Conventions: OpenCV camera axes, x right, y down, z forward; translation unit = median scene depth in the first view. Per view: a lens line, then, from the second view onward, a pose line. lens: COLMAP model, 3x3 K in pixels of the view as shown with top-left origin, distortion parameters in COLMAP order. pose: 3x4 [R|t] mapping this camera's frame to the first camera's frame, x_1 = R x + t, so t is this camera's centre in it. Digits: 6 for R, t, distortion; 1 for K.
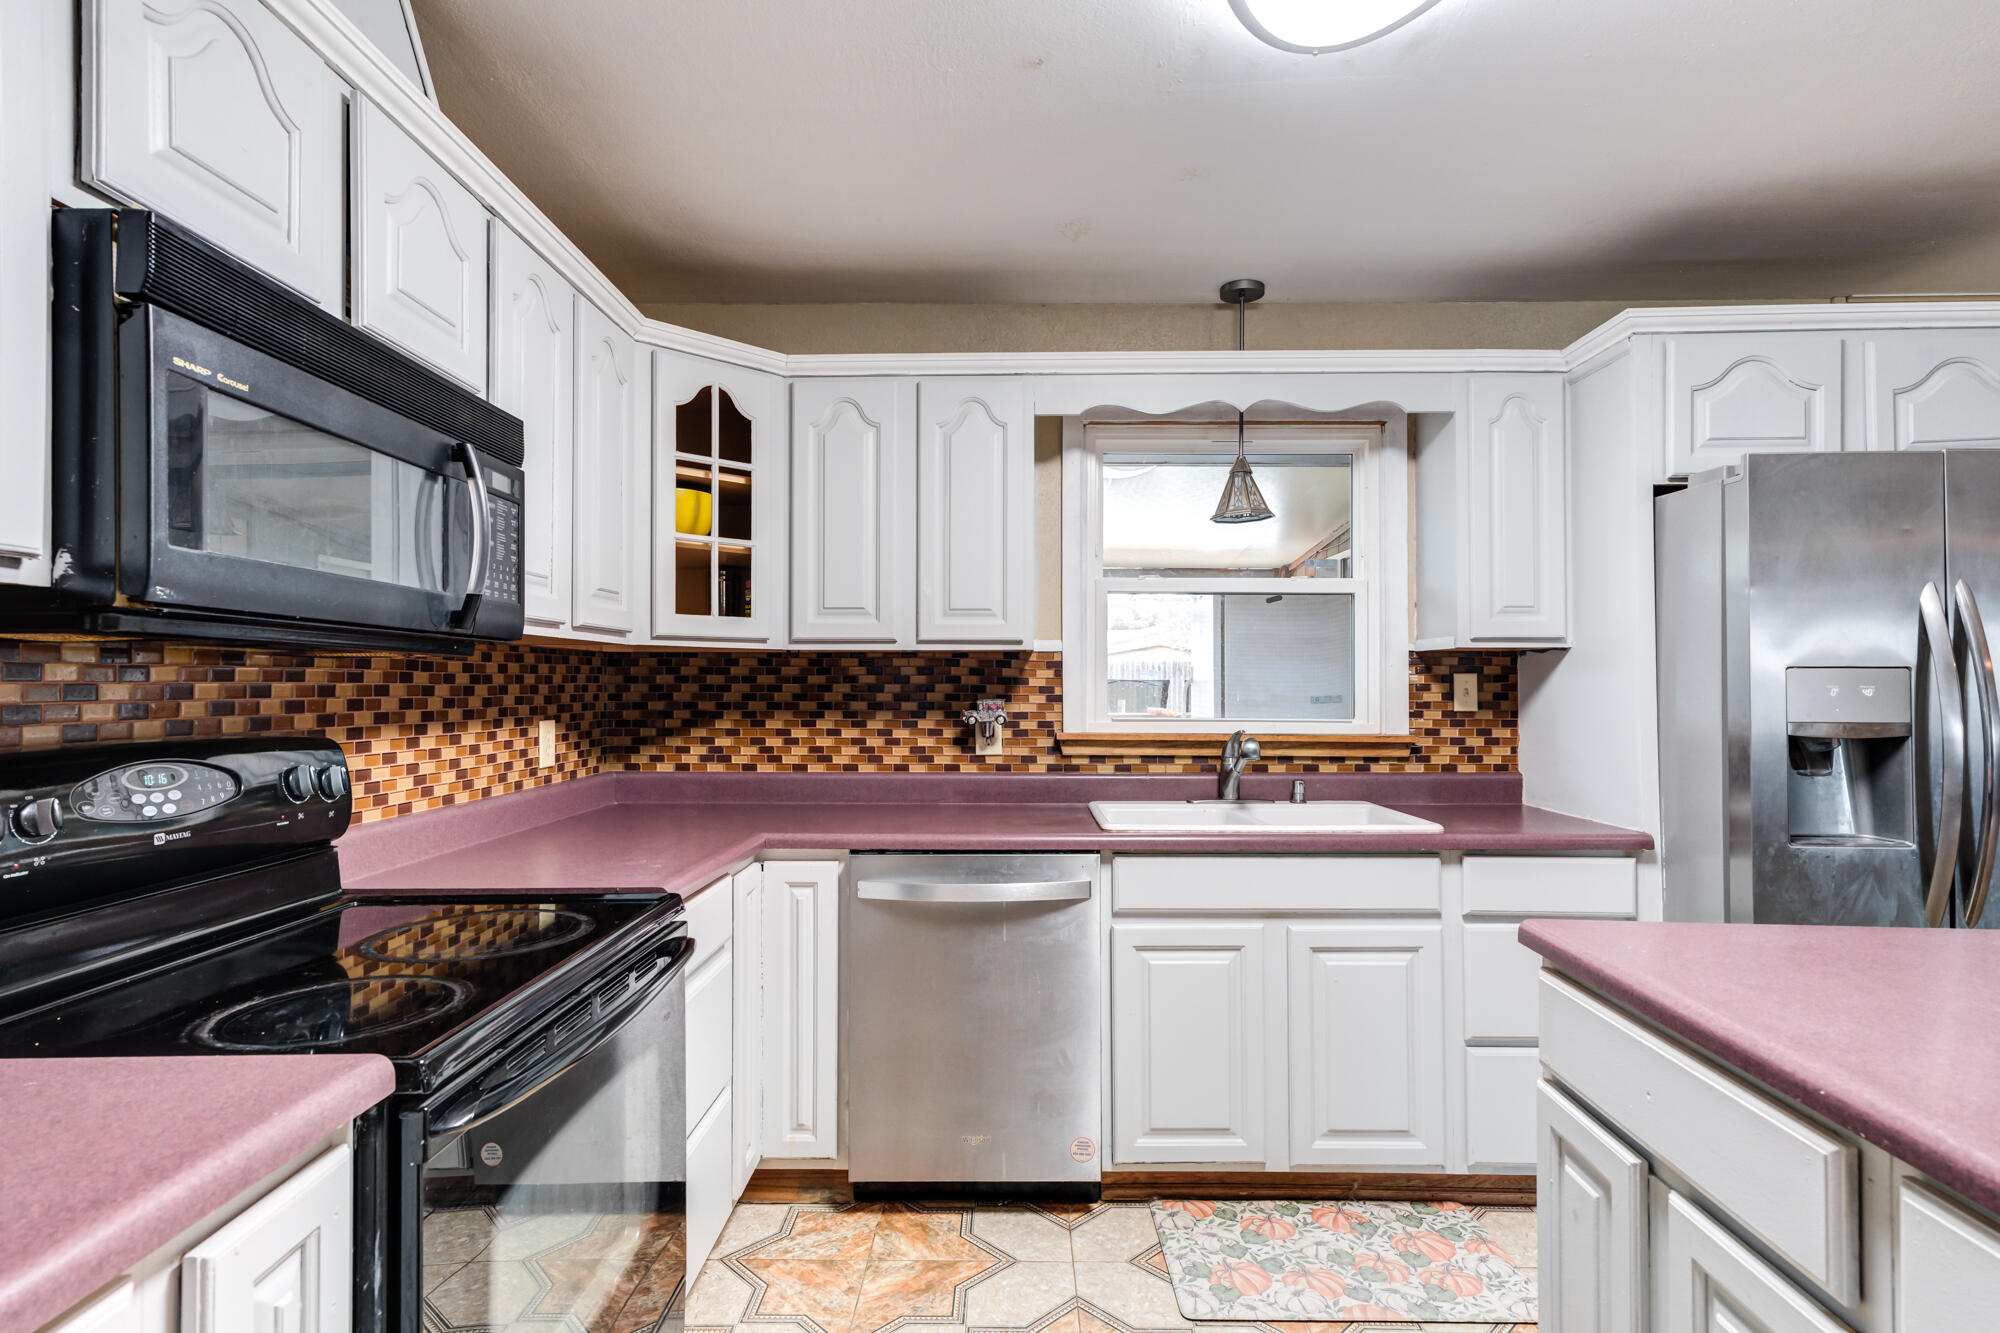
lens RADIAL K [[1003.4, 0, 983.8], [0, 1003.4, 671.2], [0, 0, 1]] dist [-0.000966, 0.006015]
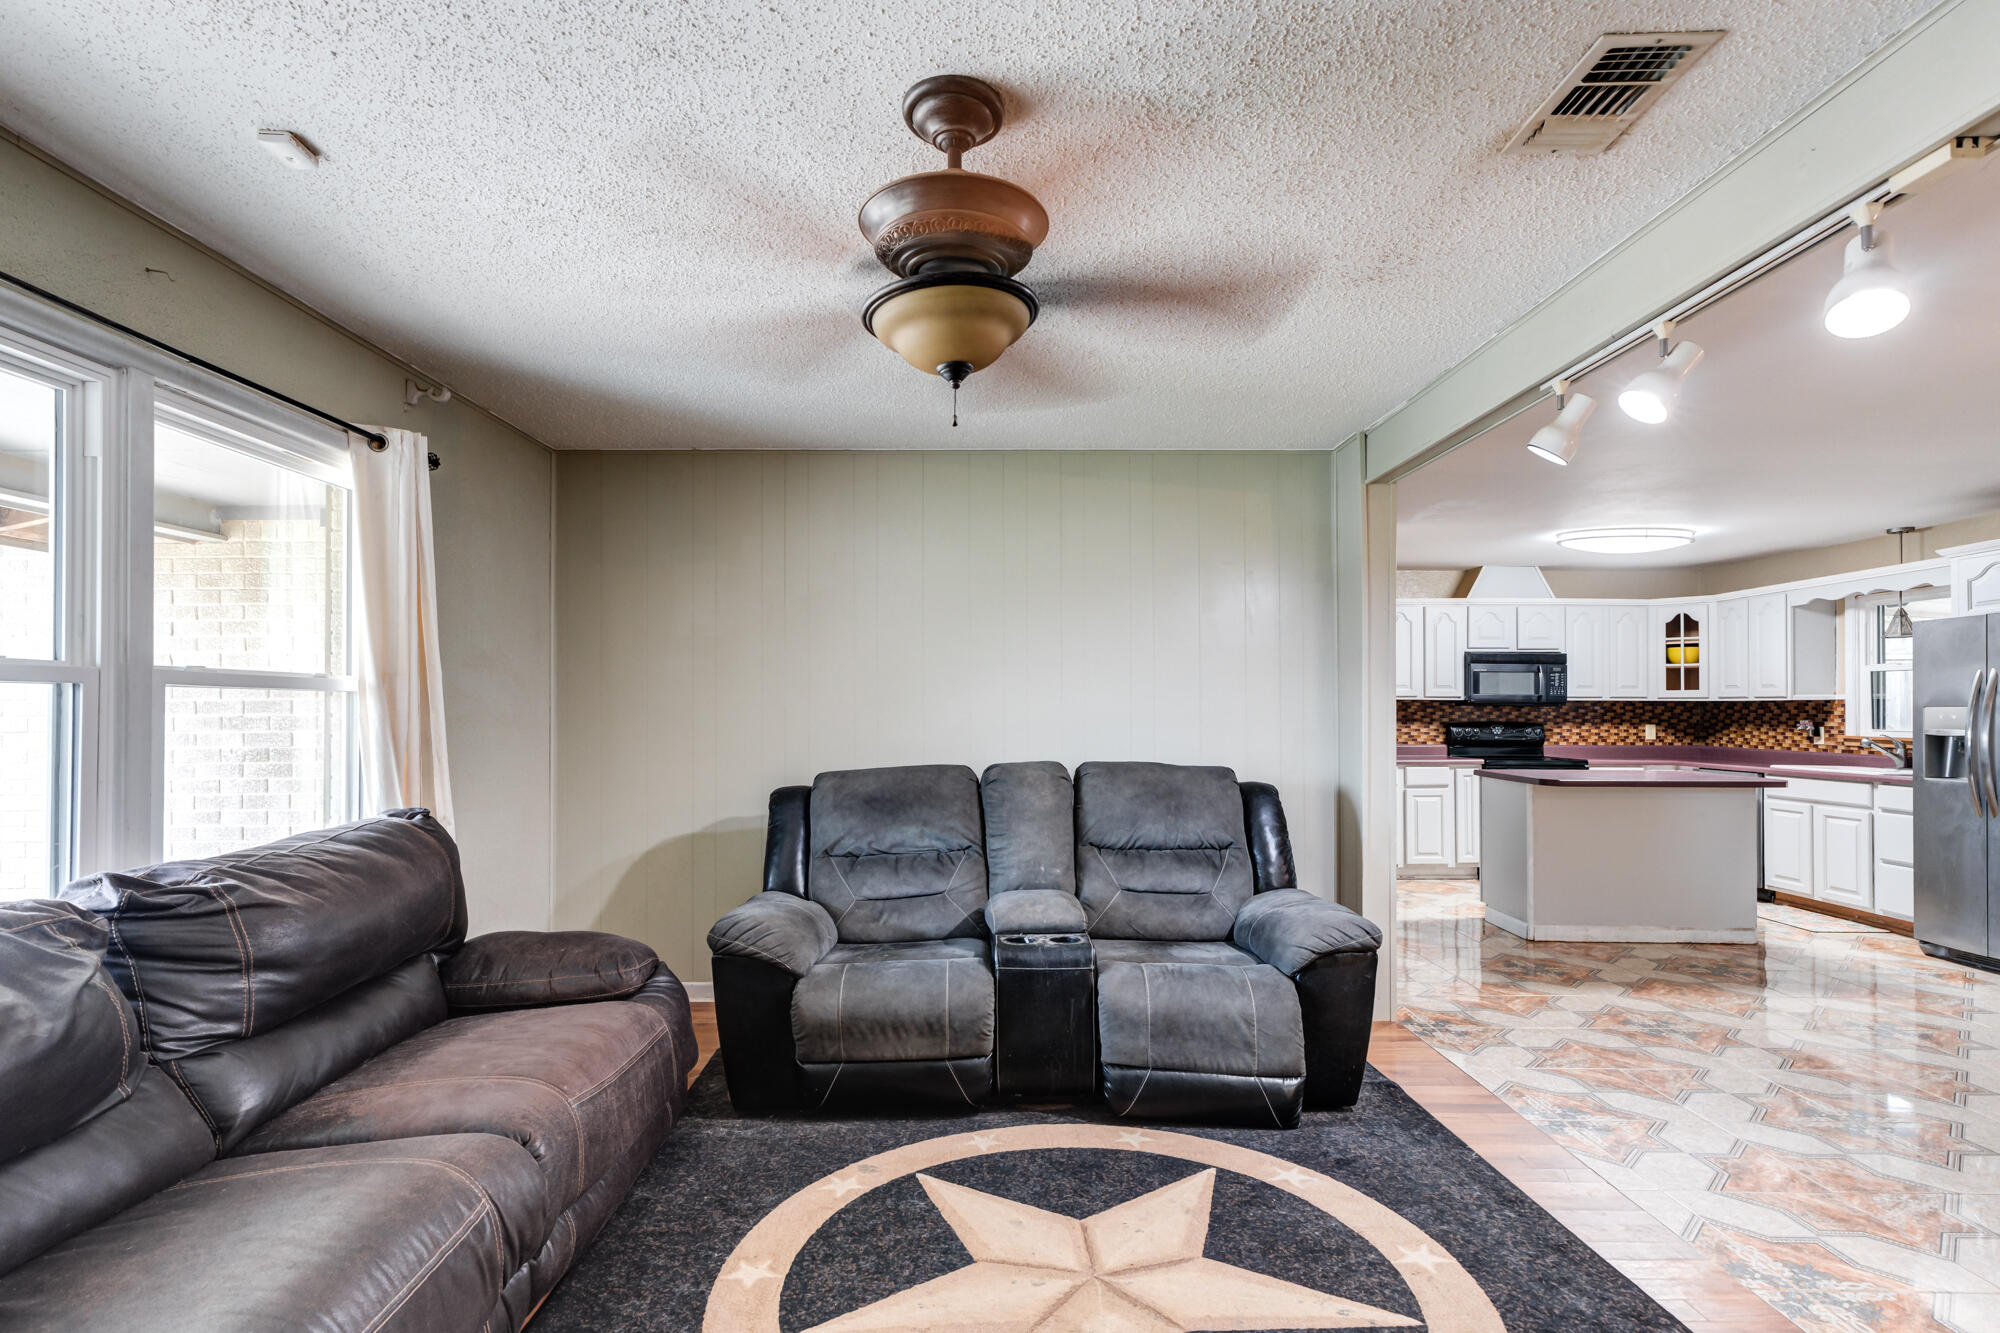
lens RADIAL K [[987.2, 0, 987.4], [0, 987.2, 704.0], [0, 0, 1]] dist [-0.006092, 0.009852]
pose [[0.014841, -0.005806, -0.999873, 2.657391], [0.009370, 0.999940, -0.005667, -0.016375], [0.999846, -0.009285, 0.014895, -1.124182]]
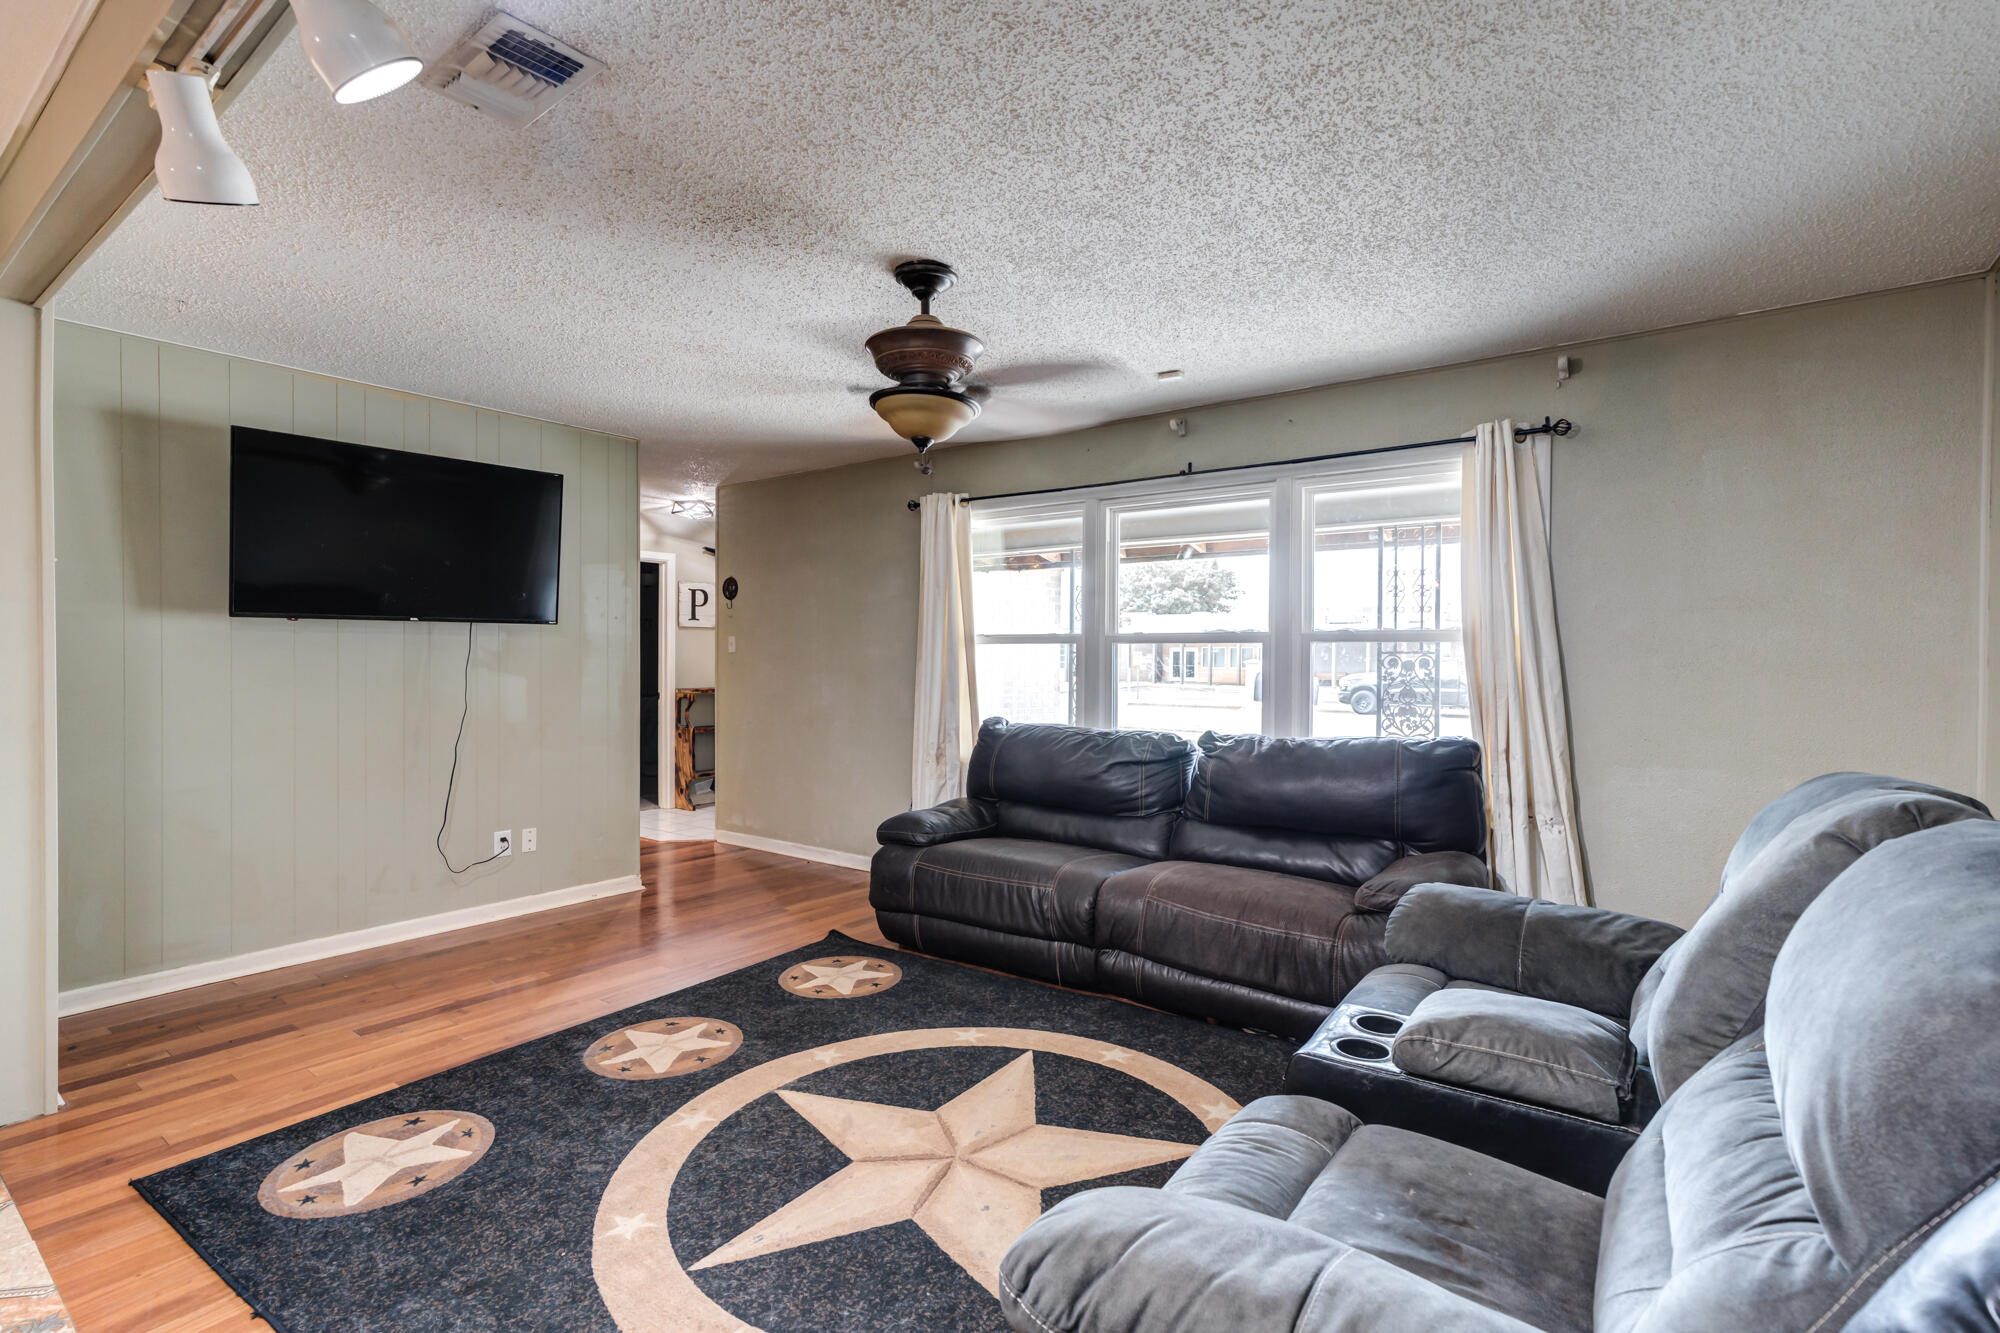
lens RADIAL K [[934.0, 0, 998.8], [0, 934.0, 668.1], [0, 0, 1]] dist [-0.012206, 0.009432]
pose [[-0.813401, -0.011766, 0.581585, 1.236508], [-0.011788, 0.999924, 0.003743, -0.001569], [-0.581584, -0.003811, -0.813477, -0.305104]]
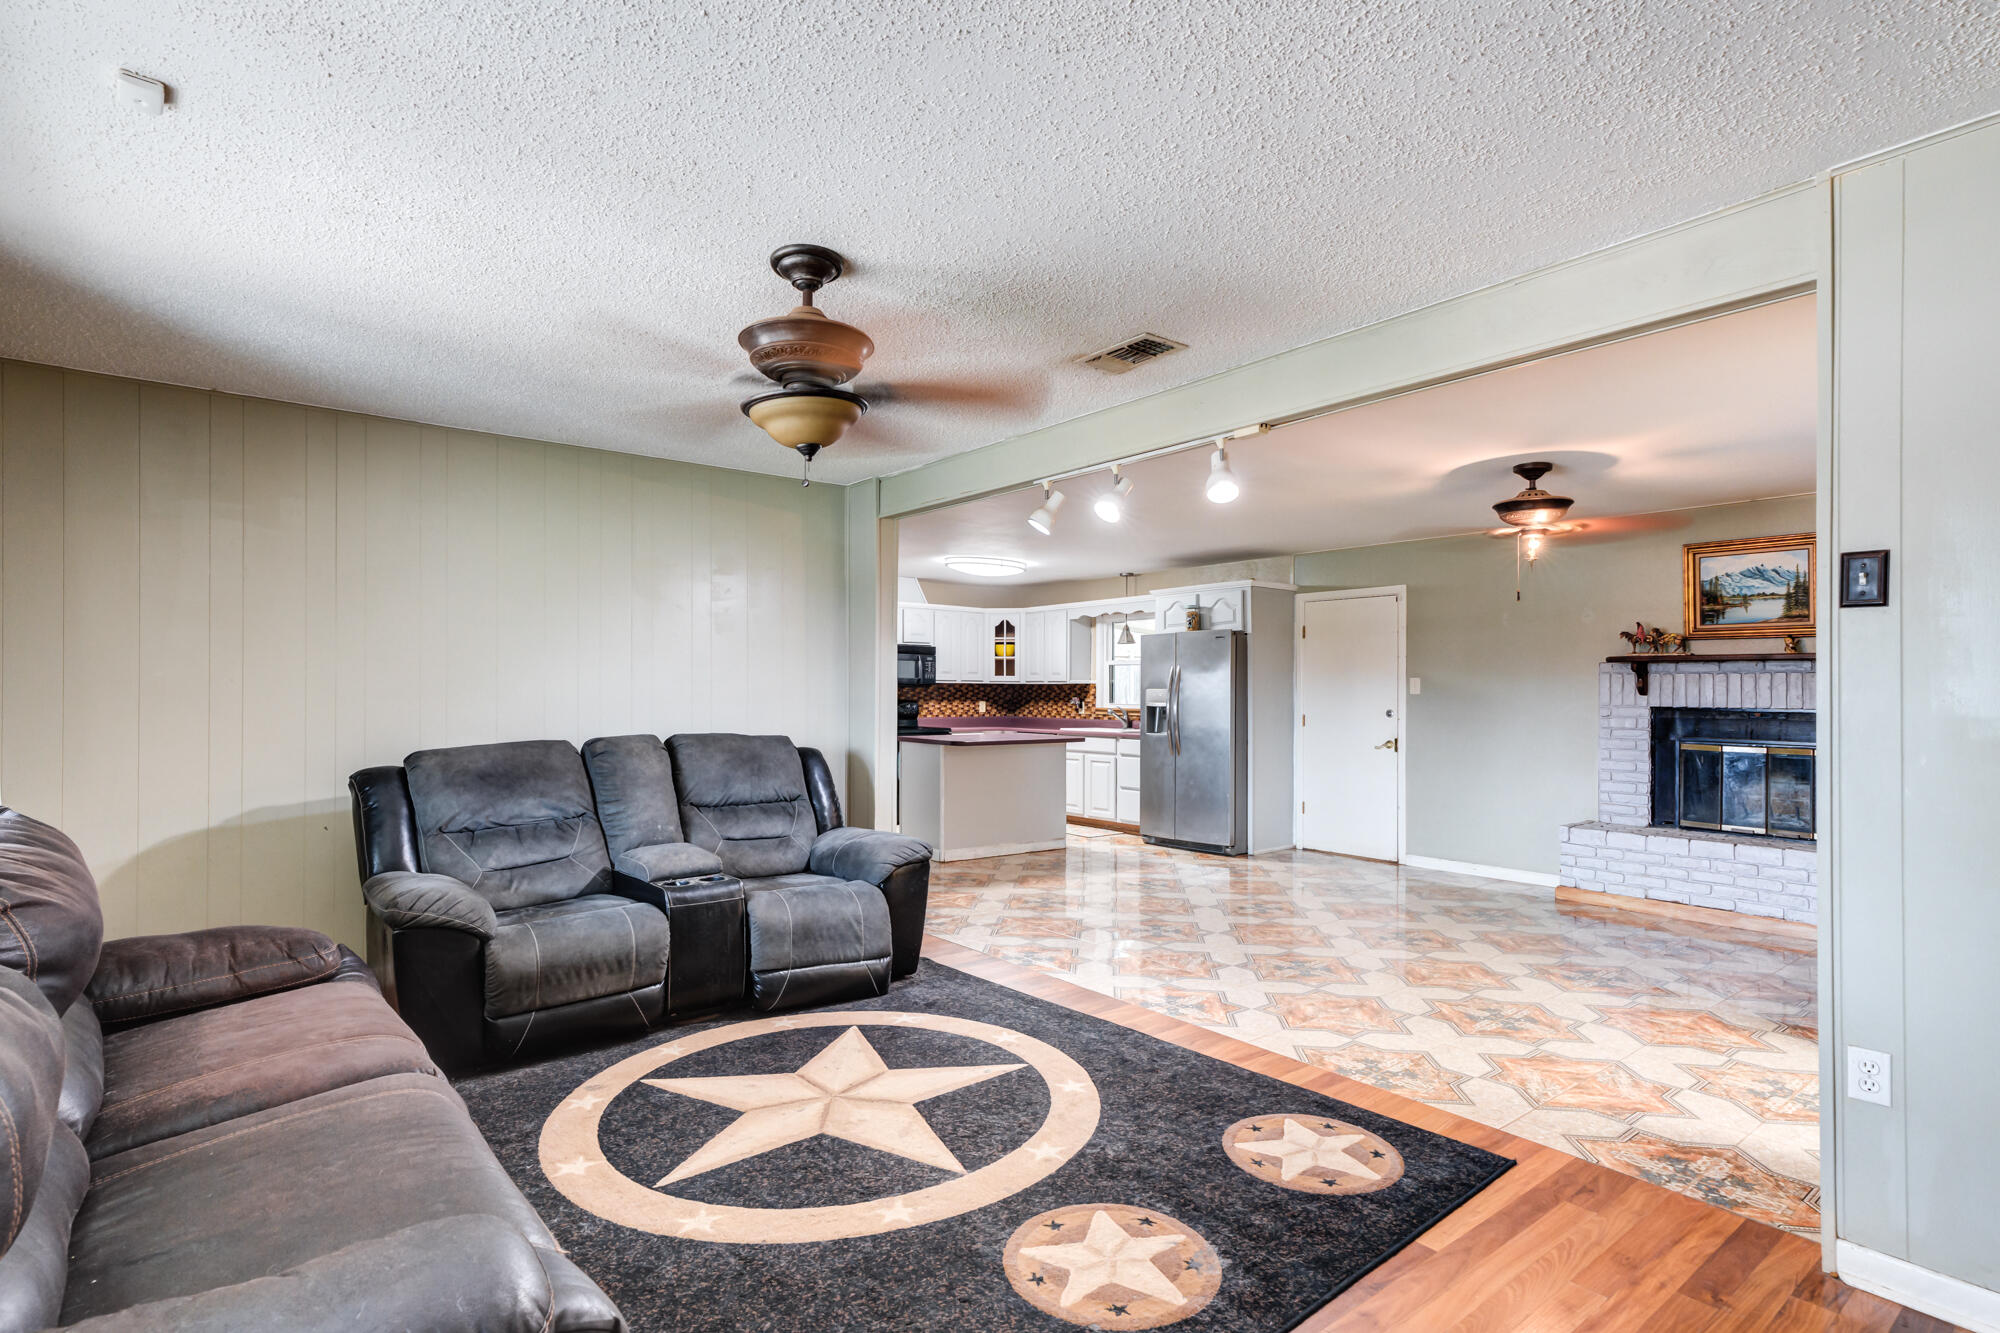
lens RADIAL K [[987.2, 0, 971.0], [0, 987.2, 692.9], [0, 0, 1]] dist [-0.006092, 0.009852]
pose [[0.620214, 0.003628, -0.784424, 2.840177], [0.004925, 0.999952, 0.008519, -0.020844], [0.784417, -0.009146, 0.620166, -1.632532]]
